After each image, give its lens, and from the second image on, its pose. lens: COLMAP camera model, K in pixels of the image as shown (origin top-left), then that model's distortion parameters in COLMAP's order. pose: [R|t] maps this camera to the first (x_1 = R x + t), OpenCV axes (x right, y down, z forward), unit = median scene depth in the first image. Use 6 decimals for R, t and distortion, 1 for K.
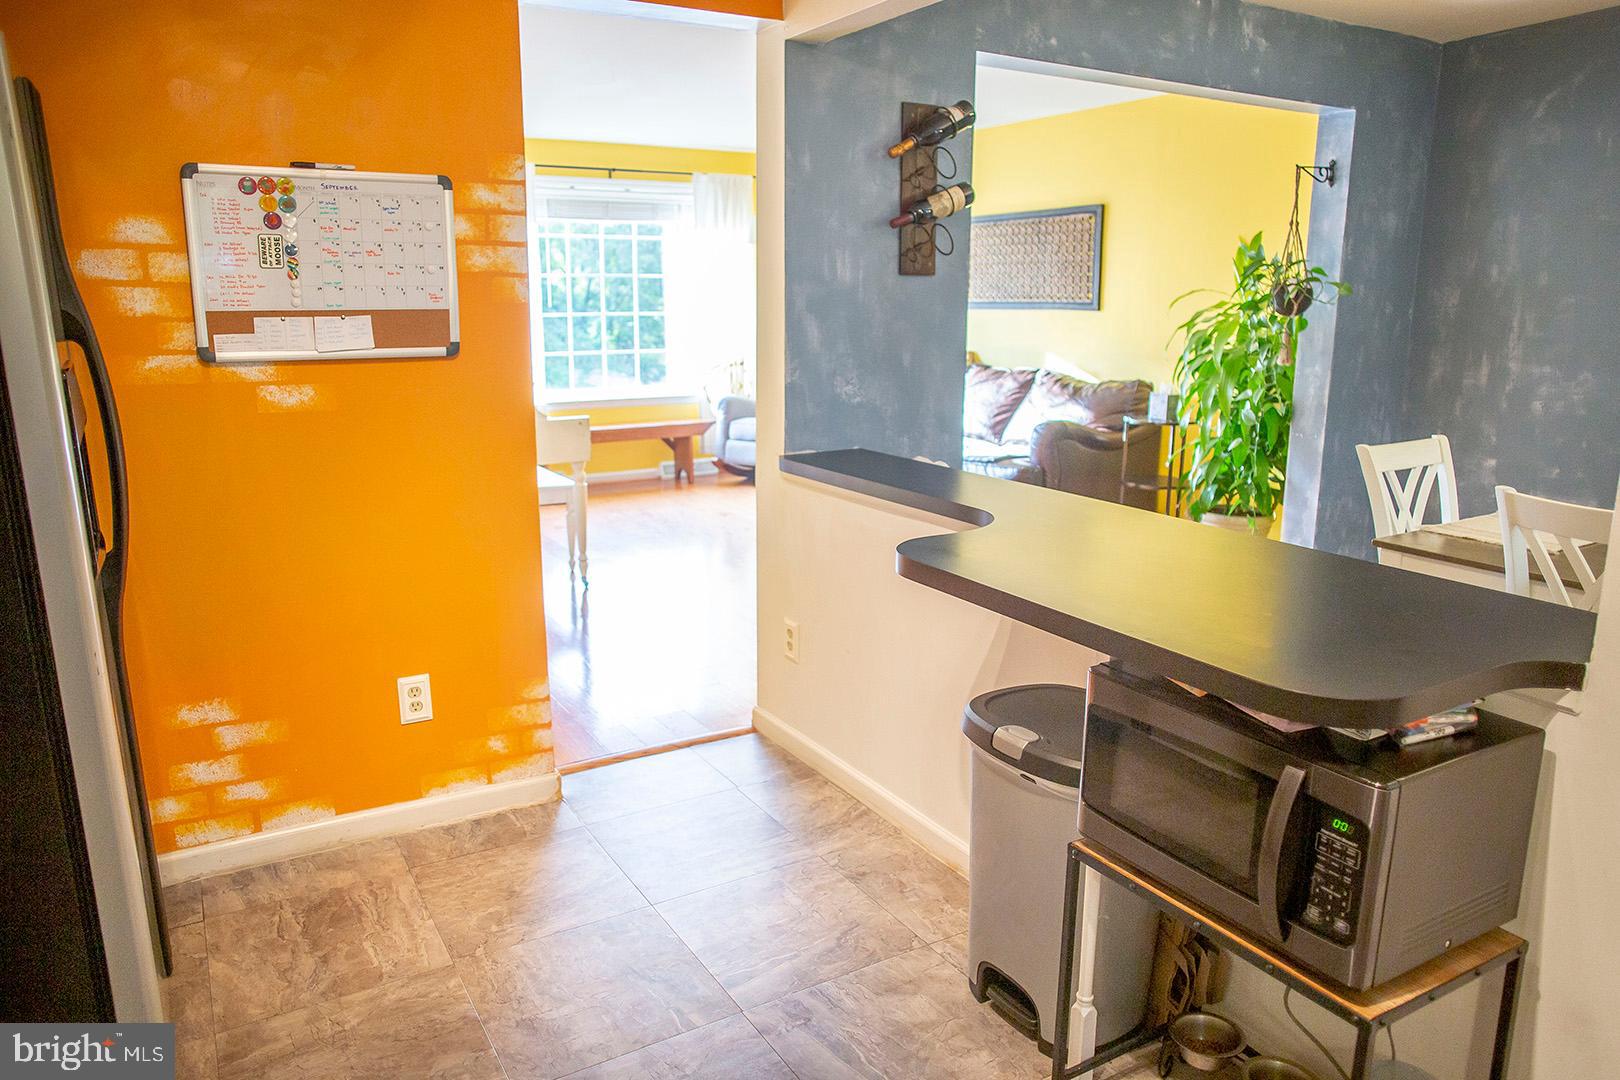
lens RADIAL K [[1106.5, 0, 810.0], [0, 1106.5, 540.0], [0, 0, 1]] dist [-0.092404, 0.075625]
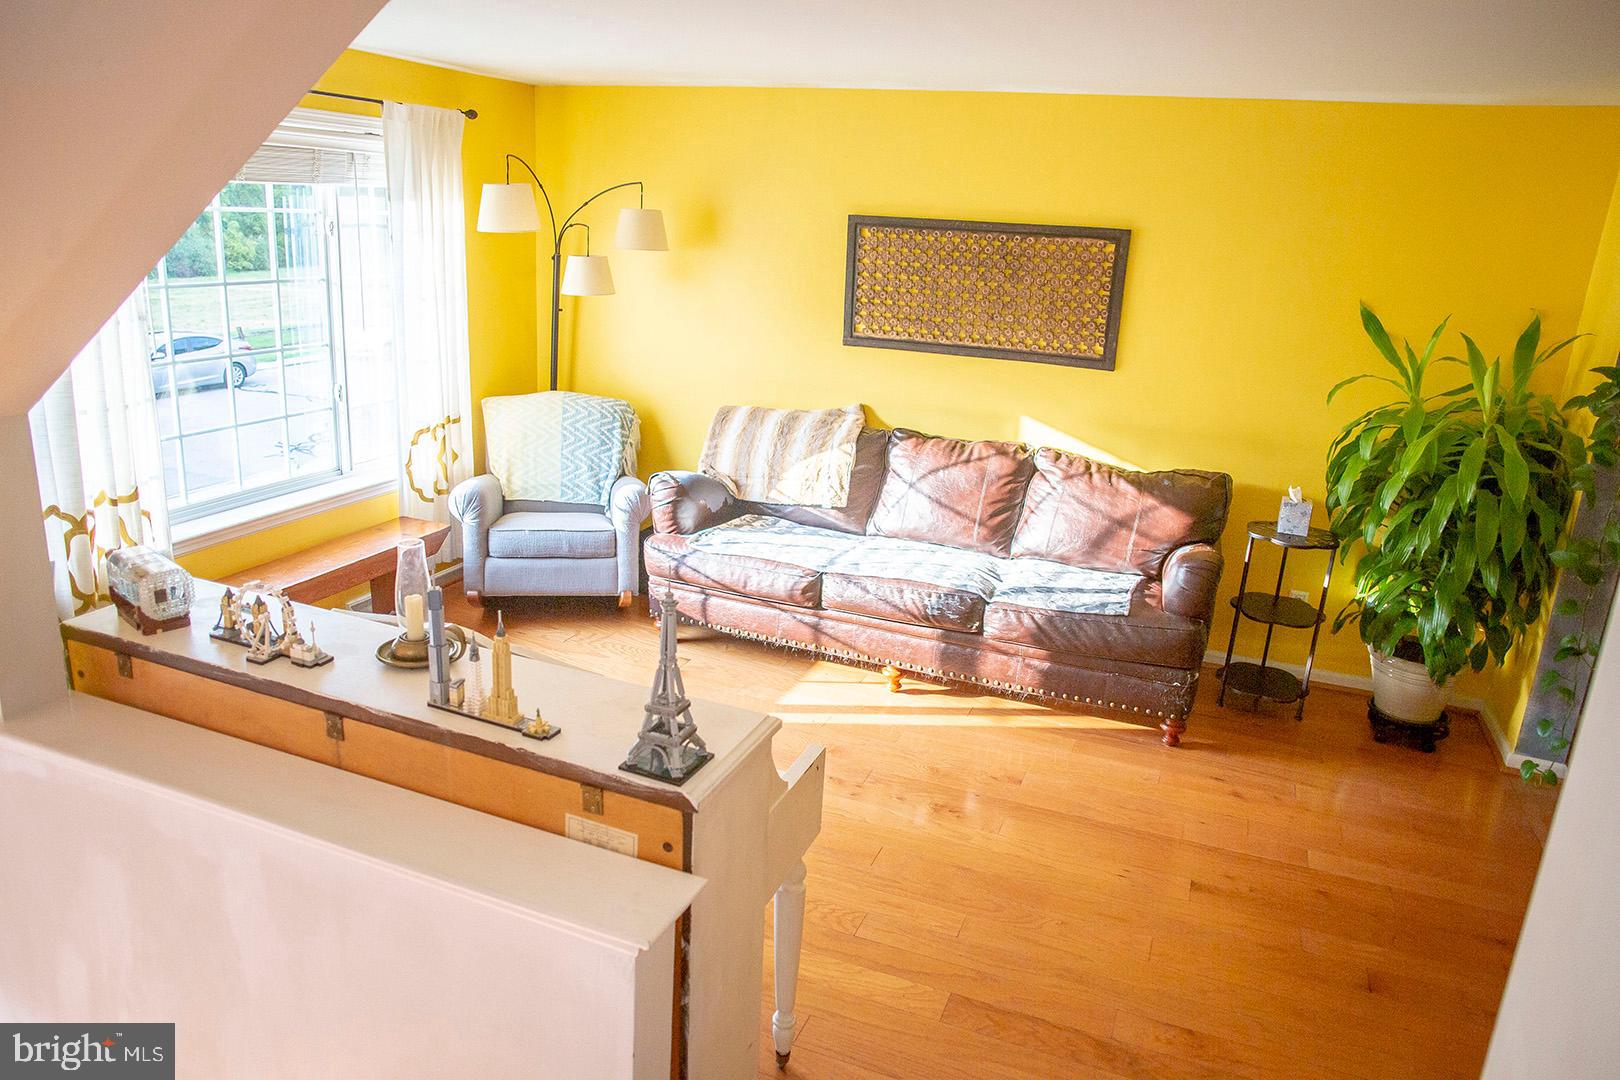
lens RADIAL K [[1106.5, 0, 810.0], [0, 1106.5, 540.0], [0, 0, 1]] dist [-0.092404, 0.075625]
pose [[0.804320, -0.113723, 0.583212, -0.292543], [0.076169, 0.993150, 0.088611, -0.144957], [-0.589294, -0.026849, 0.807472, 0.420657]]
